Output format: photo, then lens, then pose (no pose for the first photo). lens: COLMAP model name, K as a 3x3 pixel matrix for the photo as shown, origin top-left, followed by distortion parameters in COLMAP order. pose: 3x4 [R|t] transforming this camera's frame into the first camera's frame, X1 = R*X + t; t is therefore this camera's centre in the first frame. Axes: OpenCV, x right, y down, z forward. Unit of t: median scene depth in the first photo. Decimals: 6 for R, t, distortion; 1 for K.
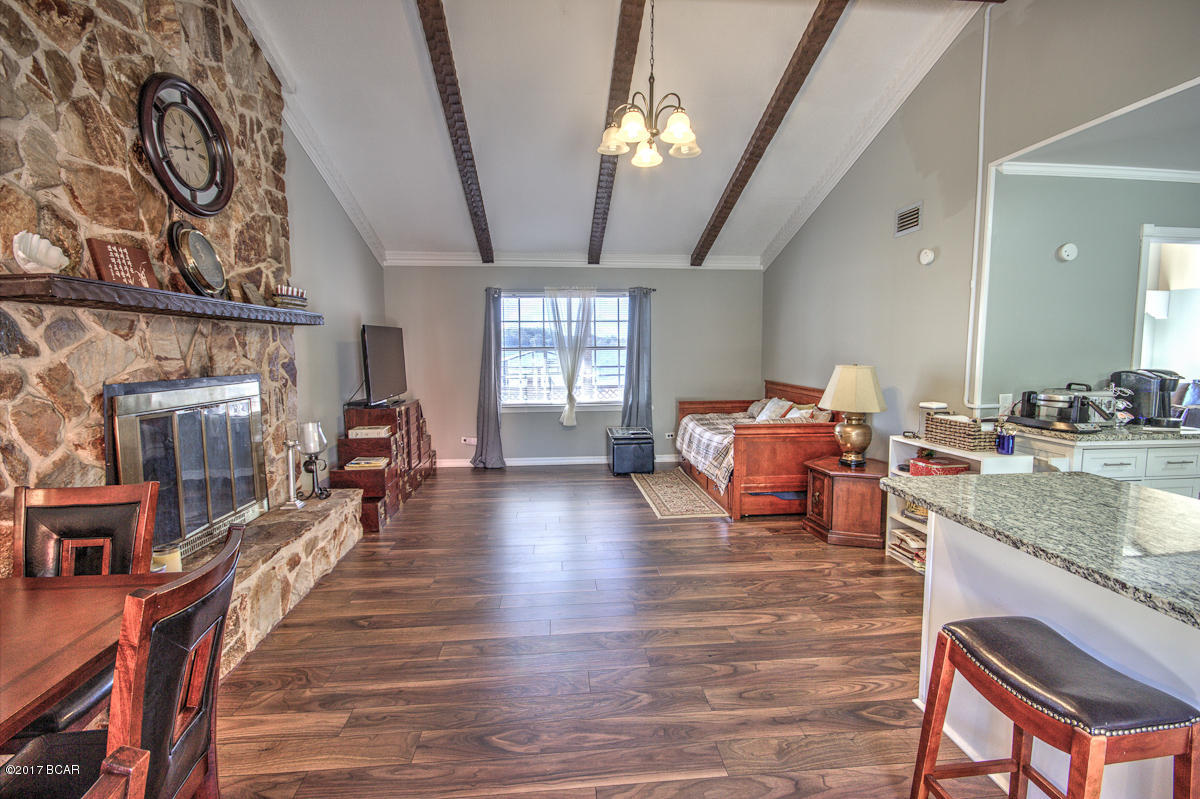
lens RADIAL K [[551.3, 0, 601.7], [0, 551.3, 397.3], [0, 0, 1]] dist [0.011798, -0.013728]
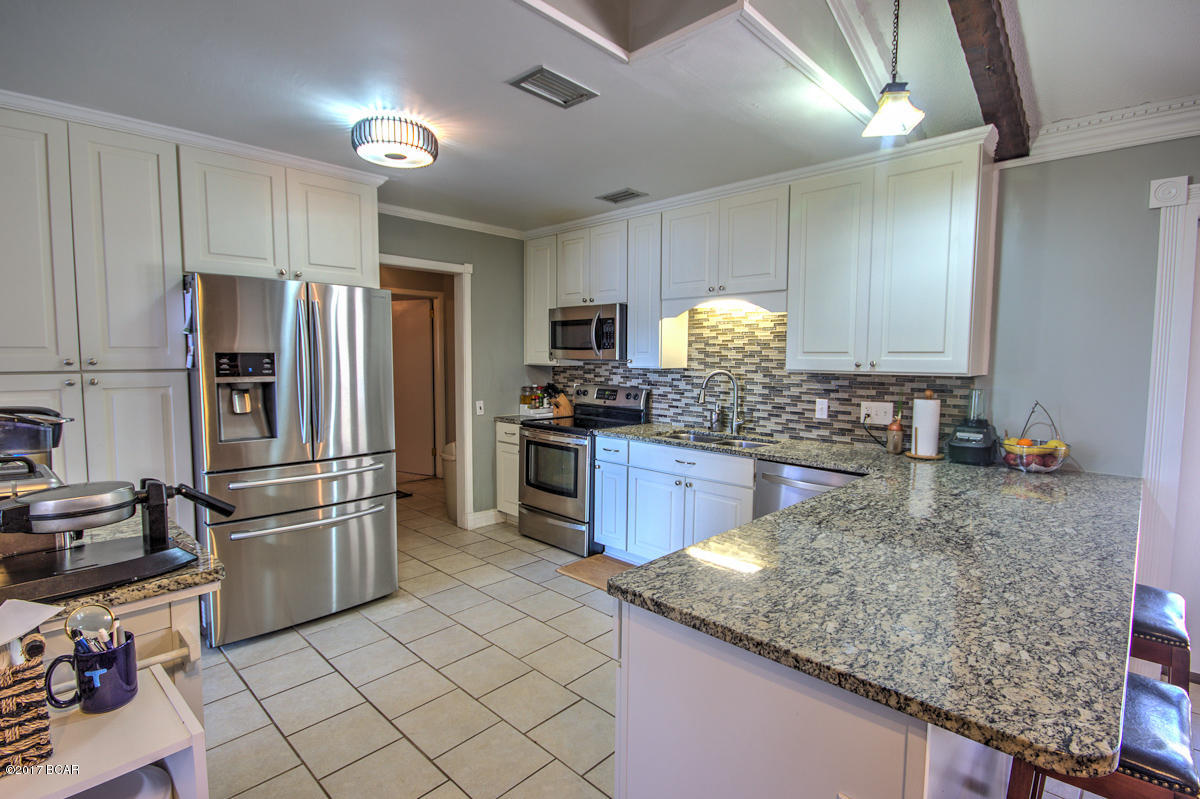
lens RADIAL K [[568.8, 0, 600.7], [0, 568.8, 399.4], [0, 0, 1]] dist [-0.003051, -0.002109]
pose [[-0.650483, -0.059001, 0.757226, 0.293460], [0.066156, 0.988788, 0.133874, -0.090158], [-0.756634, 0.137178, -0.639286, 0.923006]]
